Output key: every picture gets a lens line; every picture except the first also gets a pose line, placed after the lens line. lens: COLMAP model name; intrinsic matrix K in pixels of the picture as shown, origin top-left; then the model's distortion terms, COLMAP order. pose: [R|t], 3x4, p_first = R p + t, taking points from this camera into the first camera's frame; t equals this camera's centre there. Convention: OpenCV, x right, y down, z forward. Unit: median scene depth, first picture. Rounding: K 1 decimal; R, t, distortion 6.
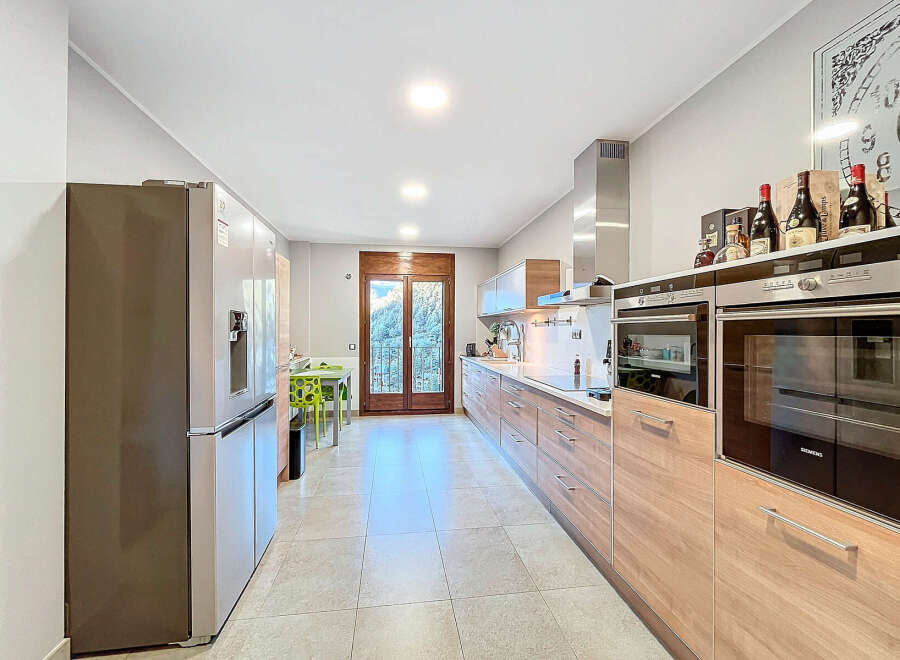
lens RADIAL K [[409.3, 0, 450.1], [0, 409.3, 343.7], [0, 0, 1]] dist [-0.001042, -0.000430]
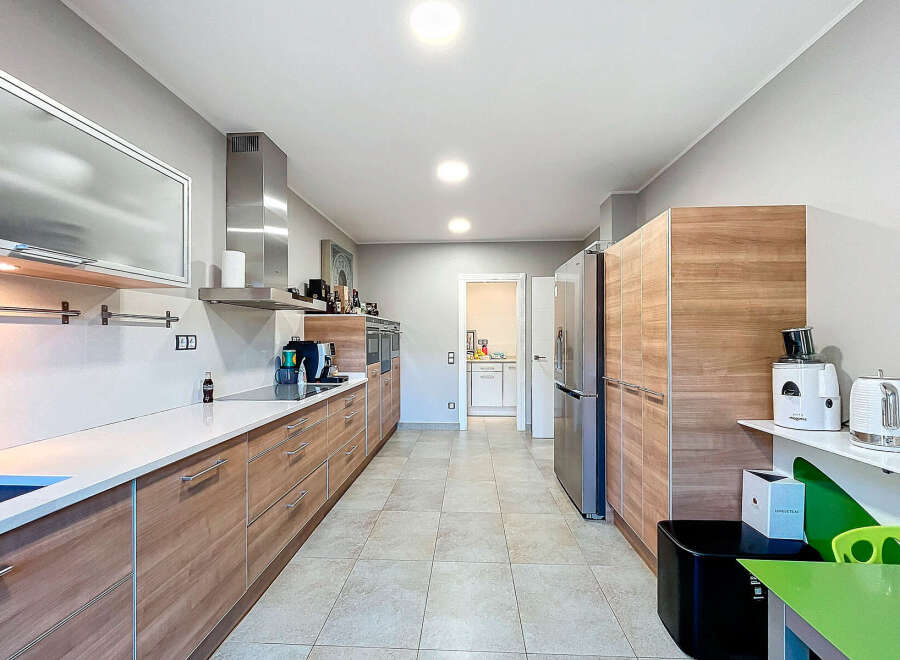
lens RADIAL K [[409.7, 0, 450.8], [0, 409.7, 337.6], [0, 0, 1]] dist [0.000619, -0.000762]
pose [[-0.981183, -0.000930, 0.193080, -0.585185], [0.005788, 0.999397, 0.034222, -0.136635], [-0.192995, 0.034696, -0.980586, 4.371493]]
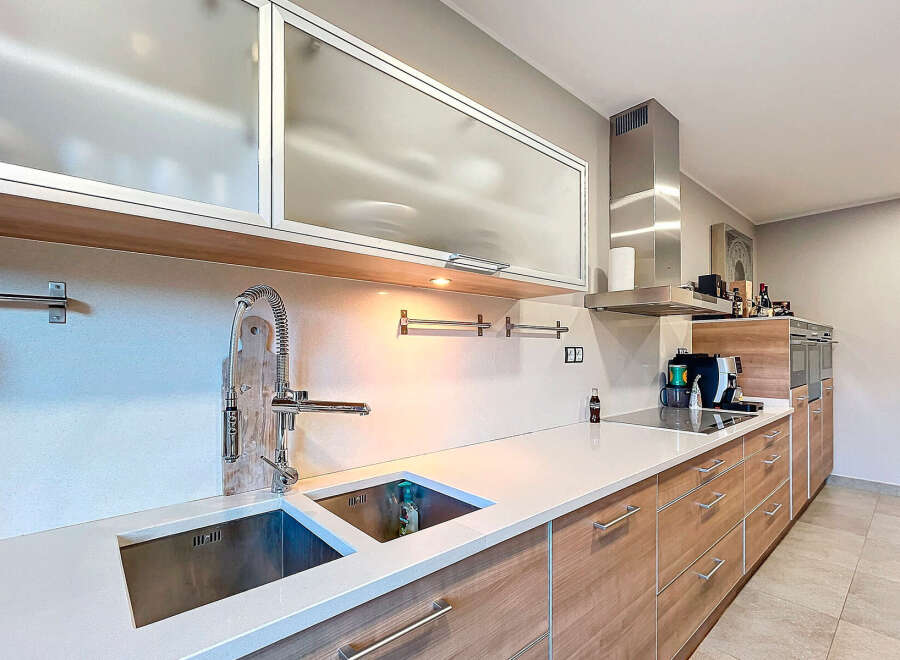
lens RADIAL K [[409.3, 0, 450.1], [0, 409.3, 343.7], [0, 0, 1]] dist [-0.001042, -0.000430]
pose [[-0.551385, 0.018032, 0.834056, -0.205304], [0.030940, 0.999521, -0.001155, -0.118803], [-0.833677, 0.025169, -0.551678, 4.159188]]
